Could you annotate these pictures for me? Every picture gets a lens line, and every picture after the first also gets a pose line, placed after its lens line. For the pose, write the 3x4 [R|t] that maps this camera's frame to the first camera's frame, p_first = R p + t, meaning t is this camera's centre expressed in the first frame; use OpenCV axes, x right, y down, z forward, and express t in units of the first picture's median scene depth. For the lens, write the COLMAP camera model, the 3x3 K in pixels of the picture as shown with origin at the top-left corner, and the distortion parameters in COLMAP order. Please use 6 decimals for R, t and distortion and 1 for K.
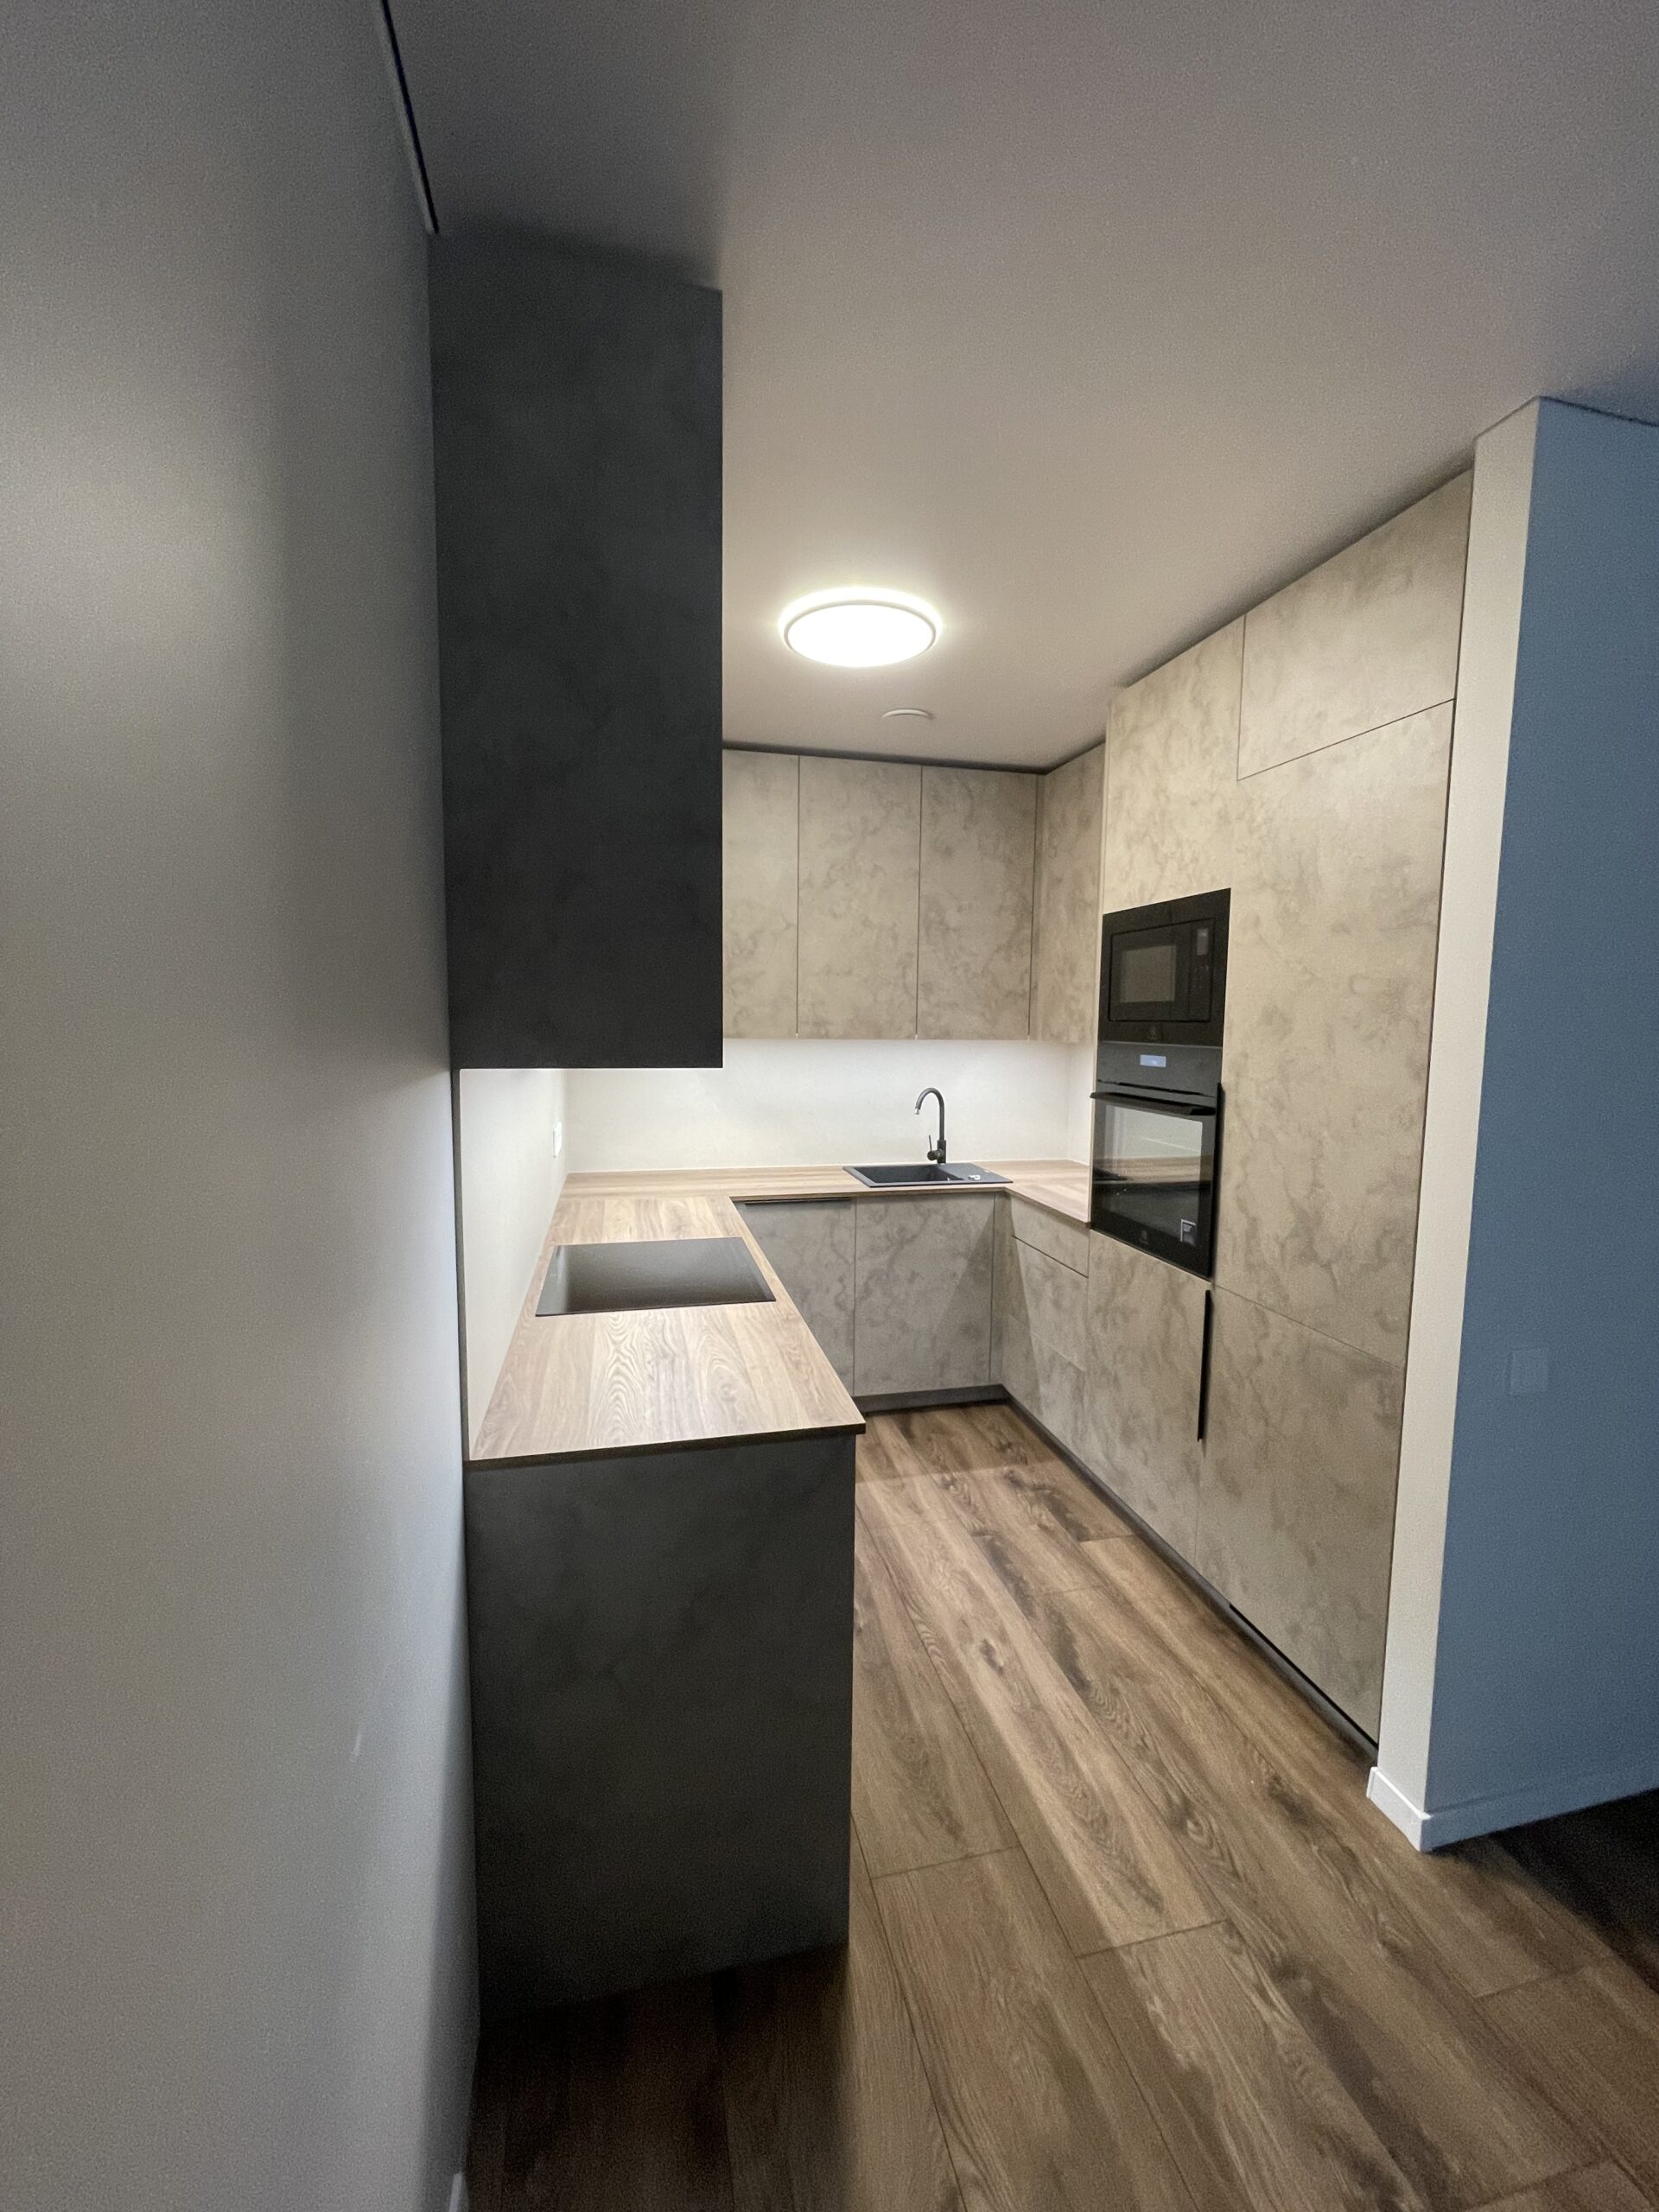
lens RADIAL K [[887.9, 0, 830.0], [0, 887.9, 1103.3], [0, 0, 1]] dist [-0.003220, 0.000185]
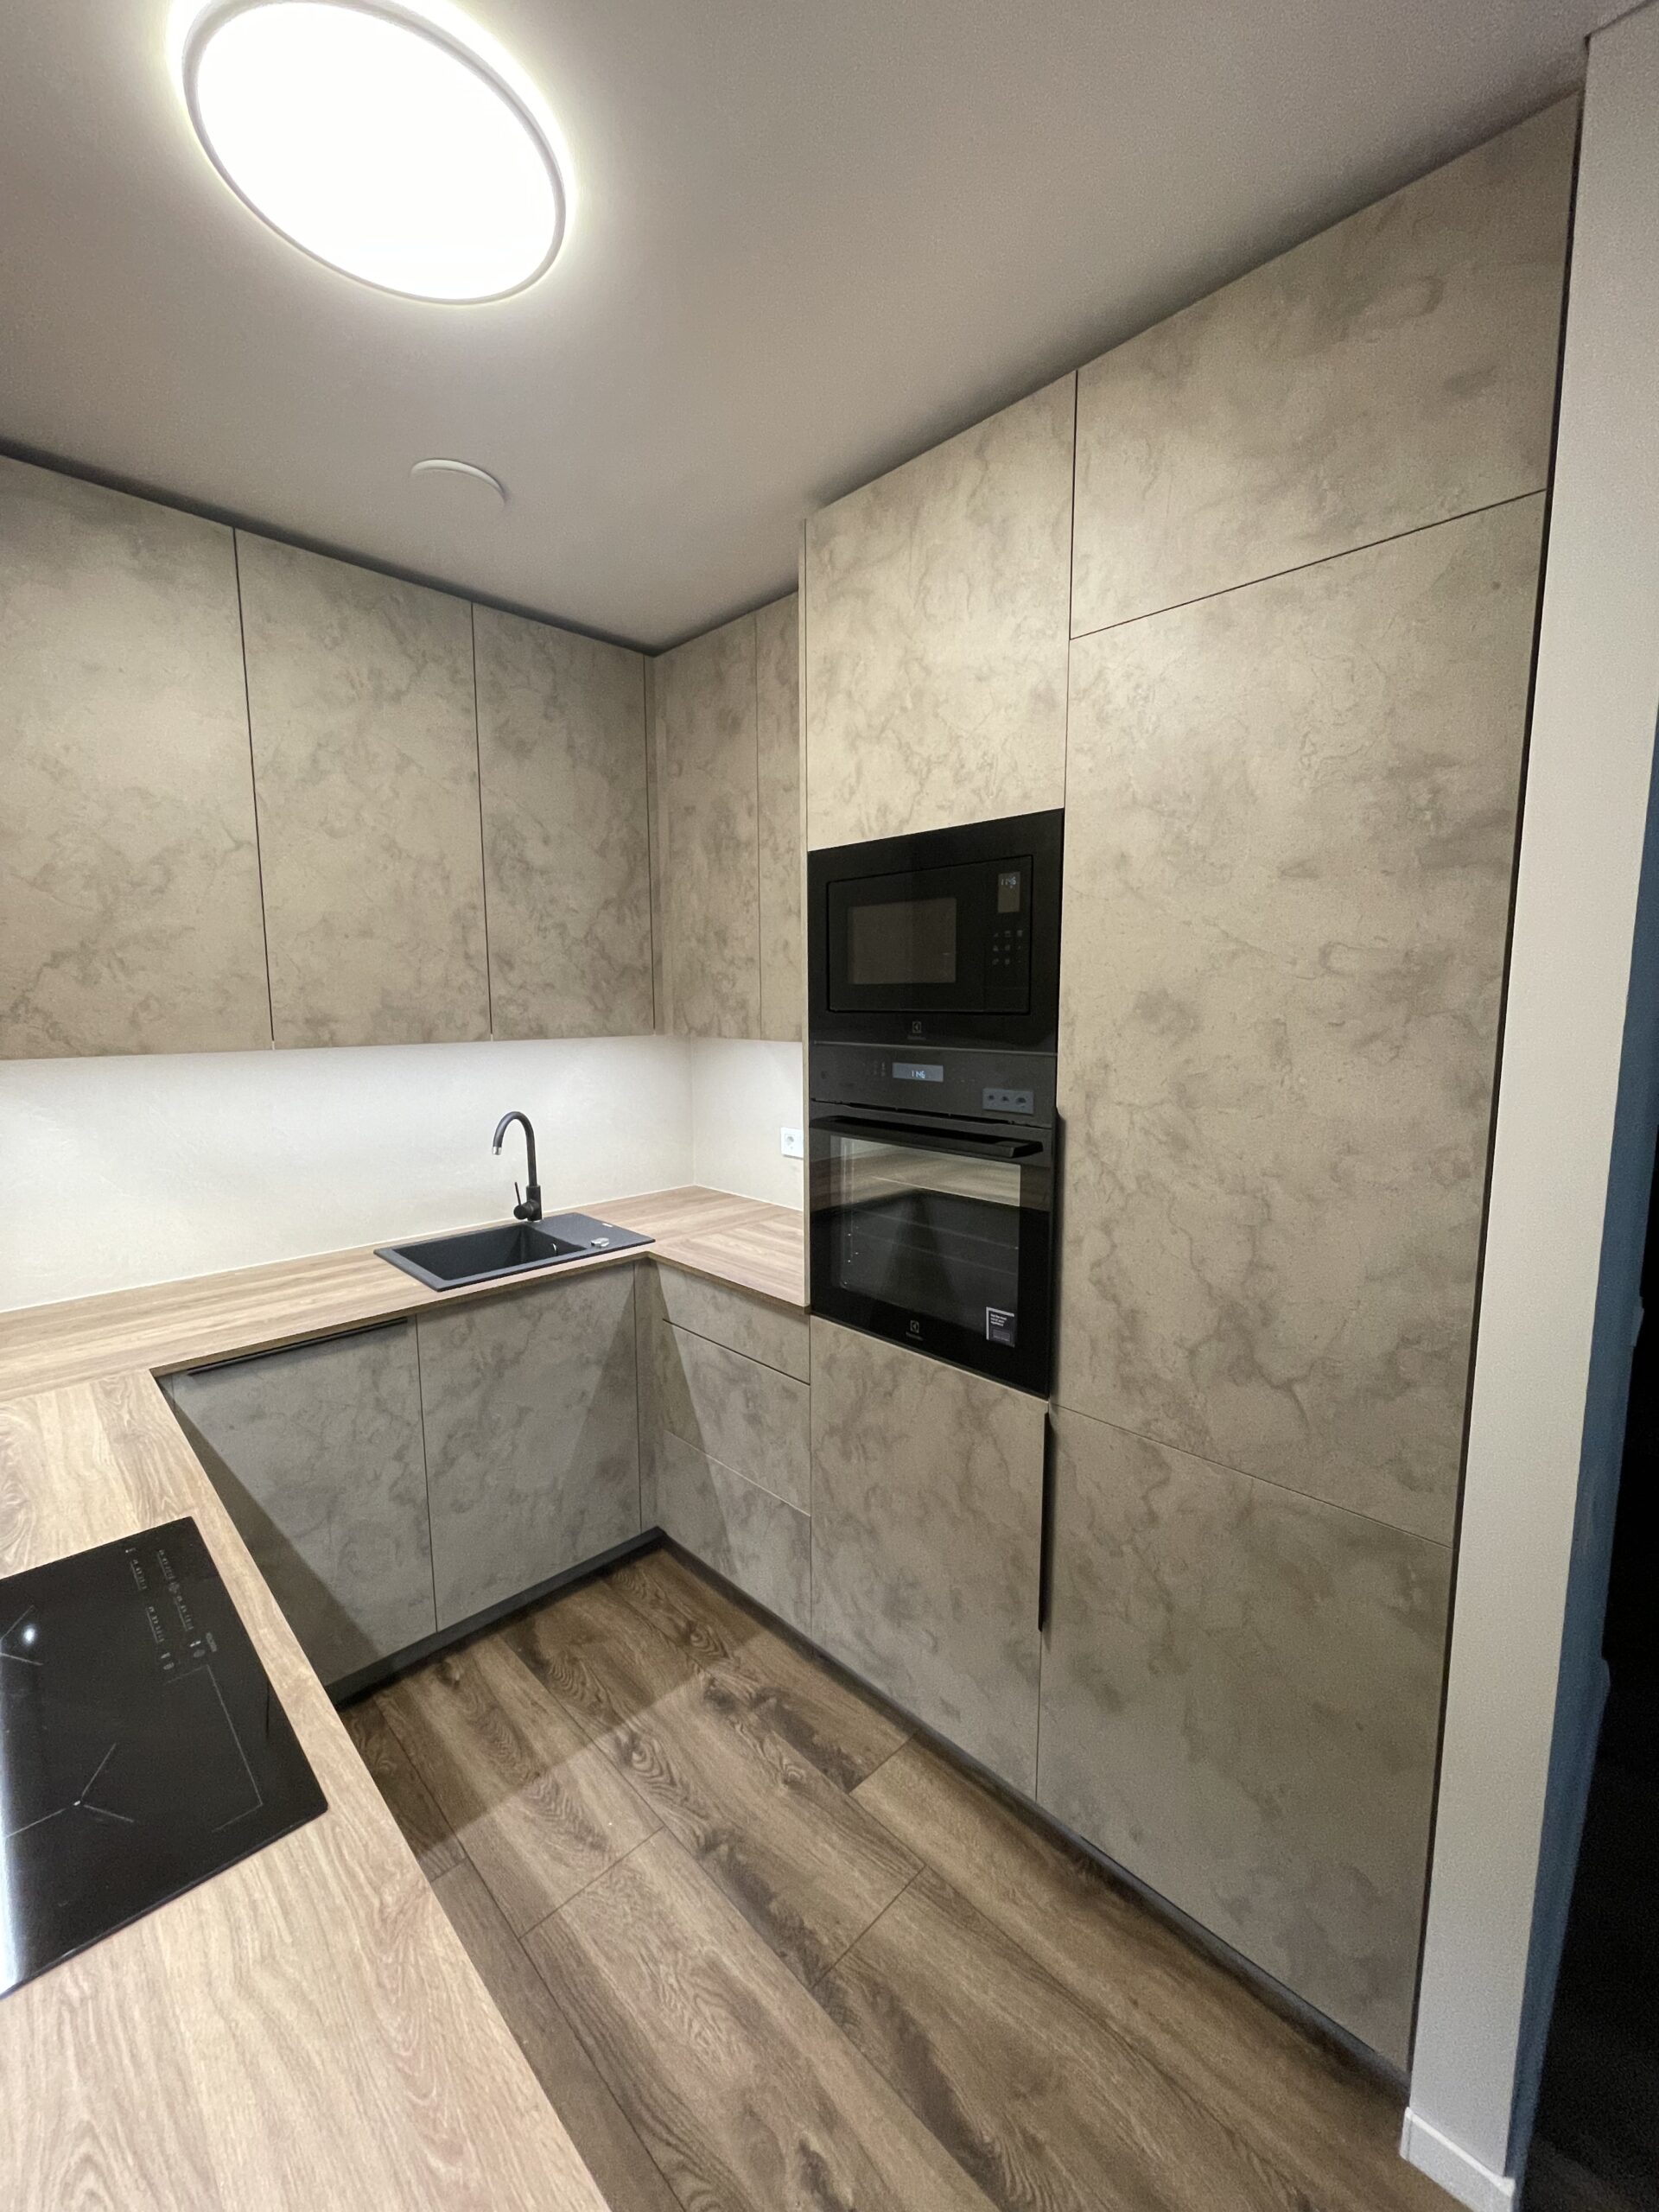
lens RADIAL K [[887.9, 0, 830.0], [0, 887.9, 1103.3], [0, 0, 1]] dist [-0.003220, 0.000185]
pose [[0.852953, -0.076516, 0.516349, -0.037116], [0.061978, 0.997046, 0.045367, -0.054393], [-0.518295, -0.006694, 0.855176, 0.426848]]
